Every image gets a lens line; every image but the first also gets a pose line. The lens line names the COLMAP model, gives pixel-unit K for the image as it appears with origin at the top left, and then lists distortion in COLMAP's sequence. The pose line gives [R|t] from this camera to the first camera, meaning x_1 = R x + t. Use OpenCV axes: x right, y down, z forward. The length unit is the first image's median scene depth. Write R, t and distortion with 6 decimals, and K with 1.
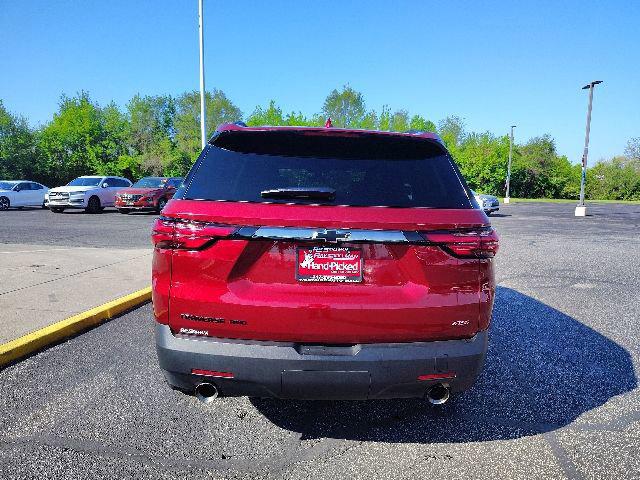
lens RADIAL K [[479.7, 0, 320.0], [0, 479.7, 240.0], [0, 0, 1]] dist [0.055828, 0.000439]
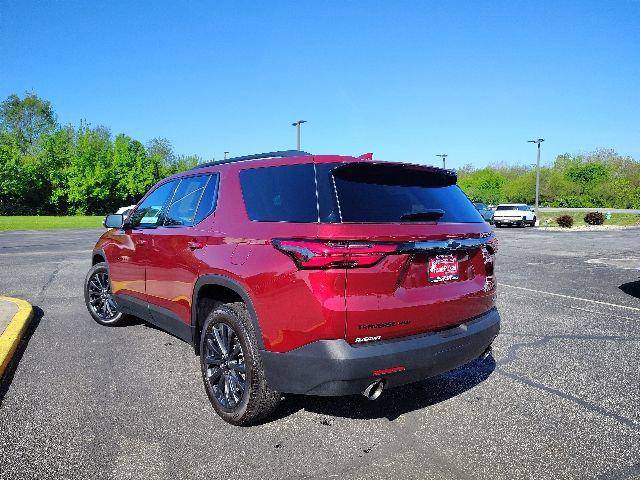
lens RADIAL K [[503.9, 0, 329.6], [0, 503.9, 240.7], [0, 0, 1]] dist [0.009976, 0.001180]
pose [[0.760786, -0.063526, 0.645887, -0.894847], [0.093143, 0.995583, -0.011792, -0.028781], [-0.642285, 0.069131, 0.763342, 0.111214]]
